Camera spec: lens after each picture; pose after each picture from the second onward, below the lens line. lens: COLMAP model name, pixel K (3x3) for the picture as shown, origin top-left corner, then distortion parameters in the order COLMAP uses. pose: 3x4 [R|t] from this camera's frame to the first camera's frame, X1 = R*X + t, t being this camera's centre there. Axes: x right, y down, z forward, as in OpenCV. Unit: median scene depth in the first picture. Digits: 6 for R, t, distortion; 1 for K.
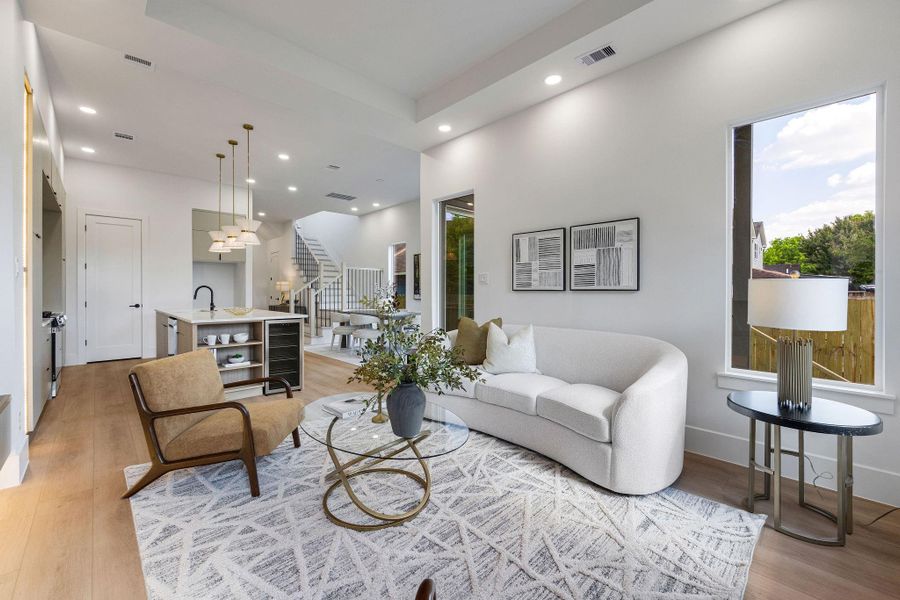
lens RADIAL K [[368.7, 0, 457.6], [0, 368.7, 288.0], [0, 0, 1]] dist [-0.001108, 0.000008]
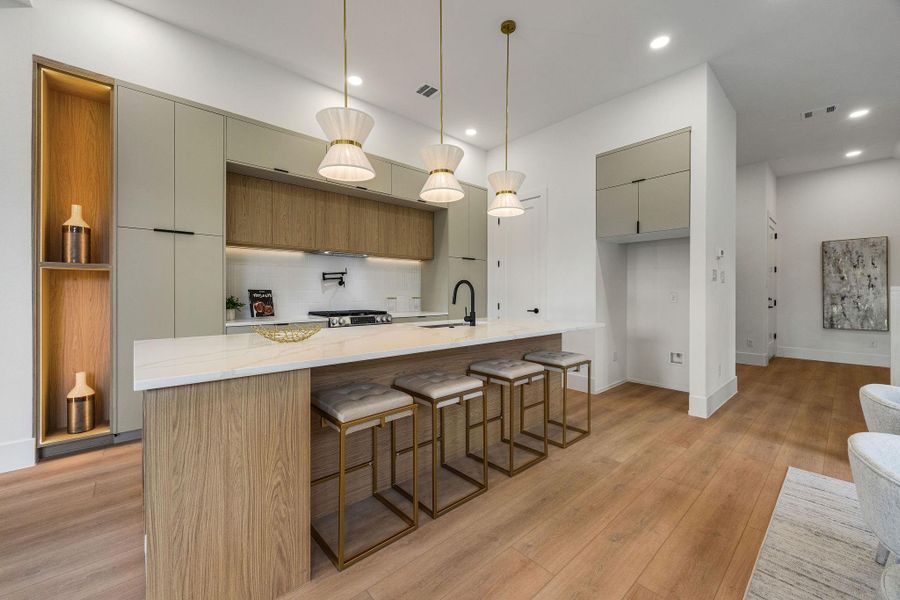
lens RADIAL K [[348.8, 0, 438.1], [0, 348.8, 294.9], [0, 0, 1]] dist [0.000691, 0.000295]
pose [[-0.077063, 0.003274, -0.997021, -0.146330], [0.007058, 0.999971, 0.002738, 0.013543], [0.997001, -0.006826, -0.077084, 0.924298]]
